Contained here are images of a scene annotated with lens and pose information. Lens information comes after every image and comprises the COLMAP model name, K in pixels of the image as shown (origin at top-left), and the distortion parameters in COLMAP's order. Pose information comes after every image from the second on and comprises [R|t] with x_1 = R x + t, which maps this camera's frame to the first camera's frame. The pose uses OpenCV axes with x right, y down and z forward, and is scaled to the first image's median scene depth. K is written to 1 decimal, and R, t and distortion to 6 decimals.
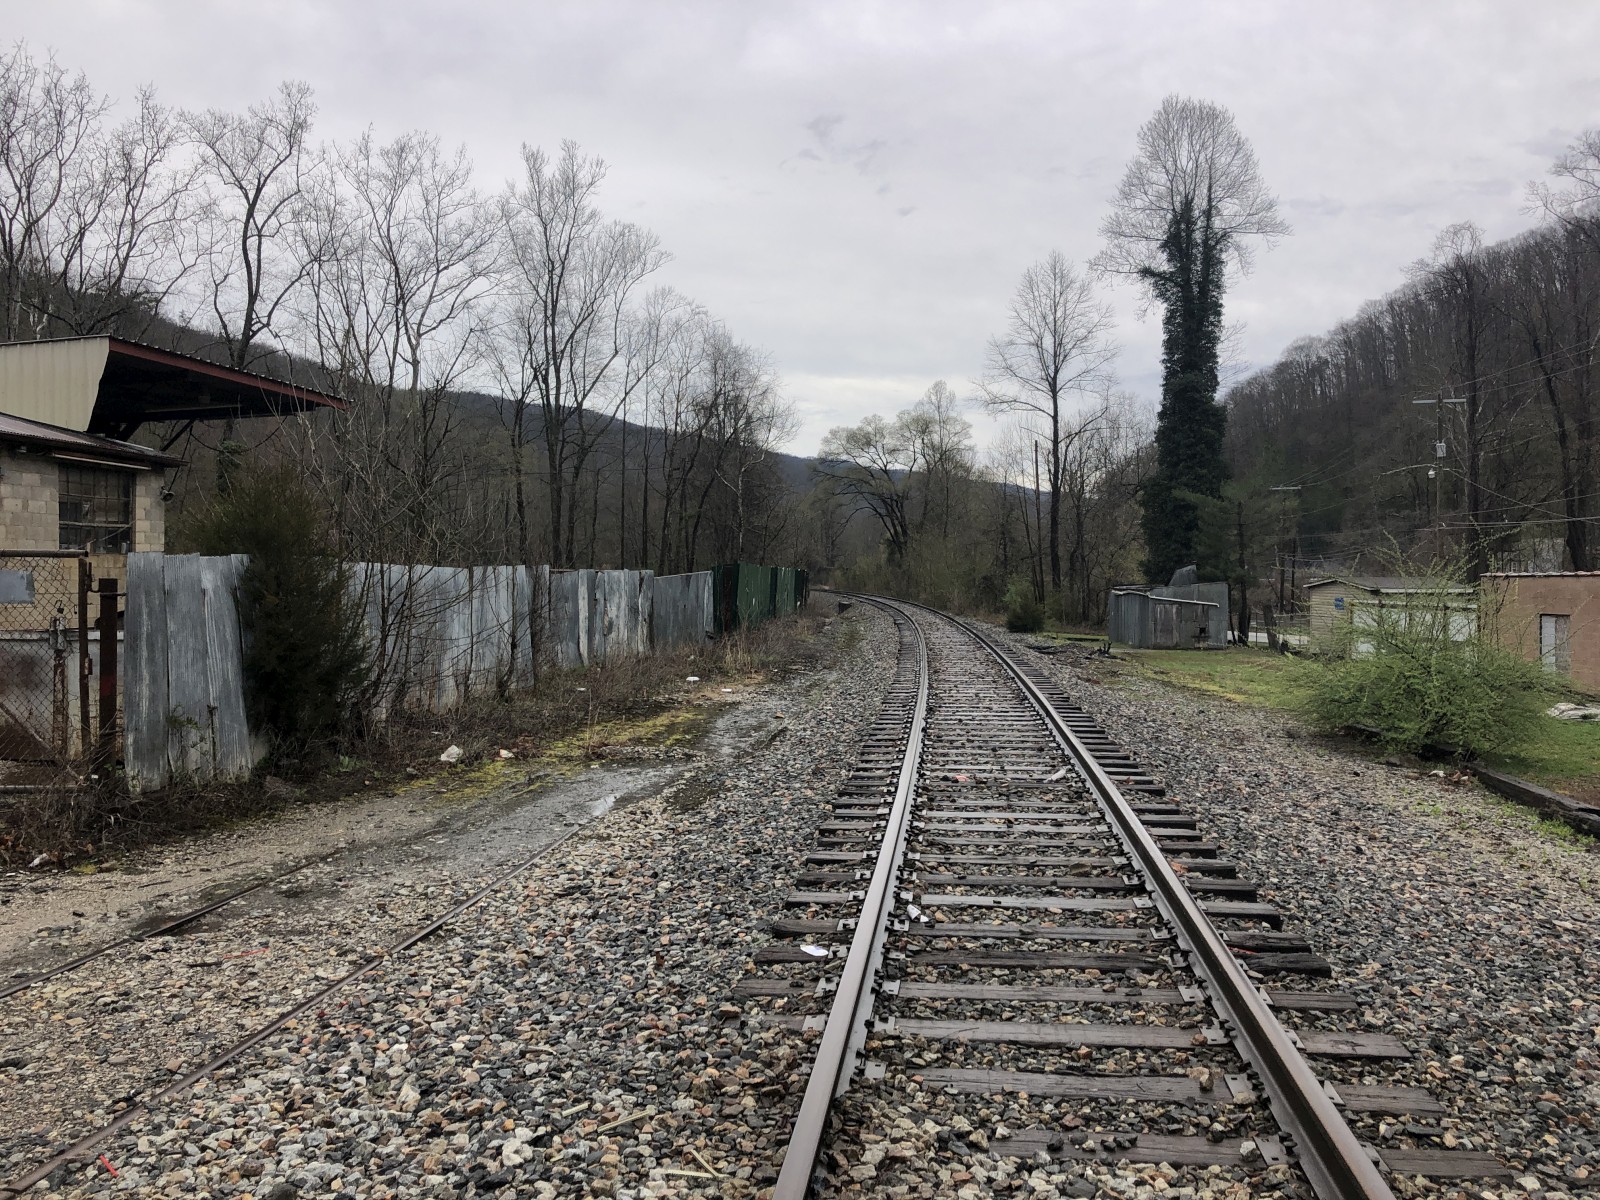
lens RADIAL K [[1299.0, 0, 805.6], [0, 1299.0, 590.3], [0, 0, 1]] dist [0.025897, -0.026991]
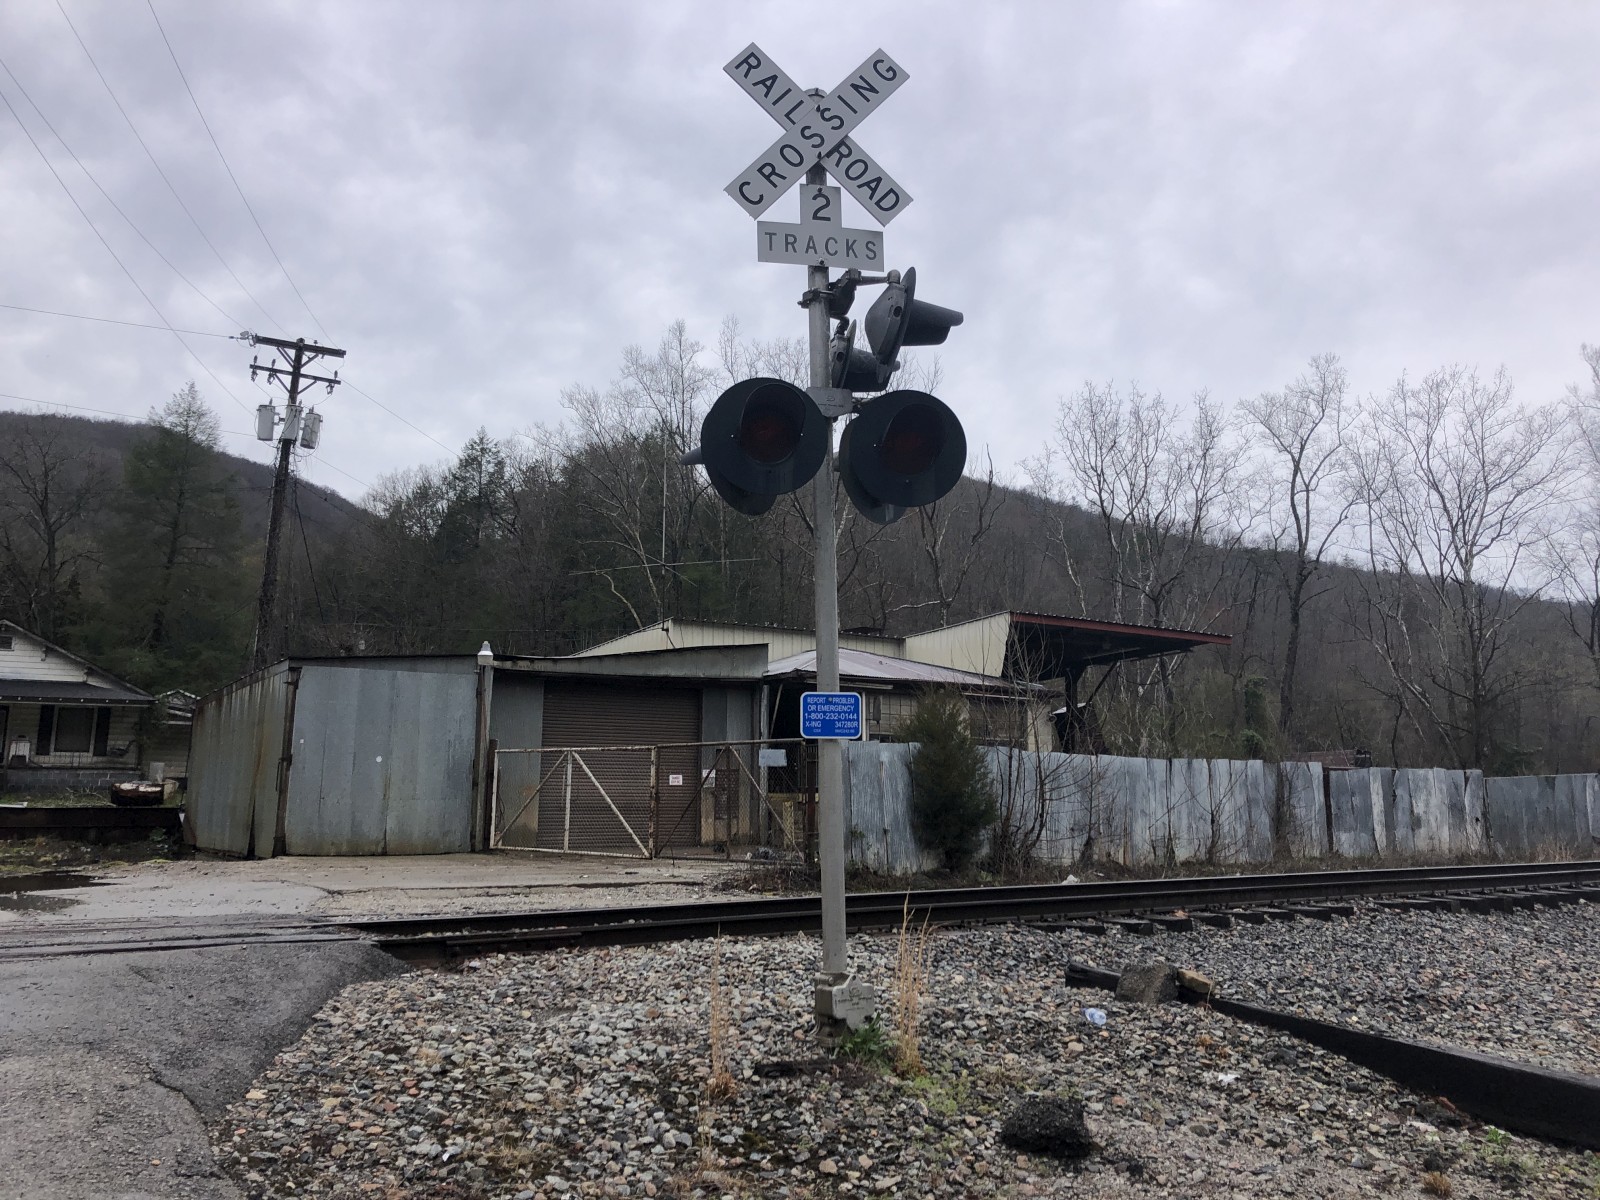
lens RADIAL K [[1299.0, 0, 808.2], [0, 1299.0, 576.7], [0, 0, 1]] dist [0.025897, -0.026991]
pose [[0.656632, -0.128143, -0.743245, 0.133001], [-0.014040, 0.983213, -0.181920, 0.012201], [0.754080, 0.129890, 0.643810, -0.039465]]
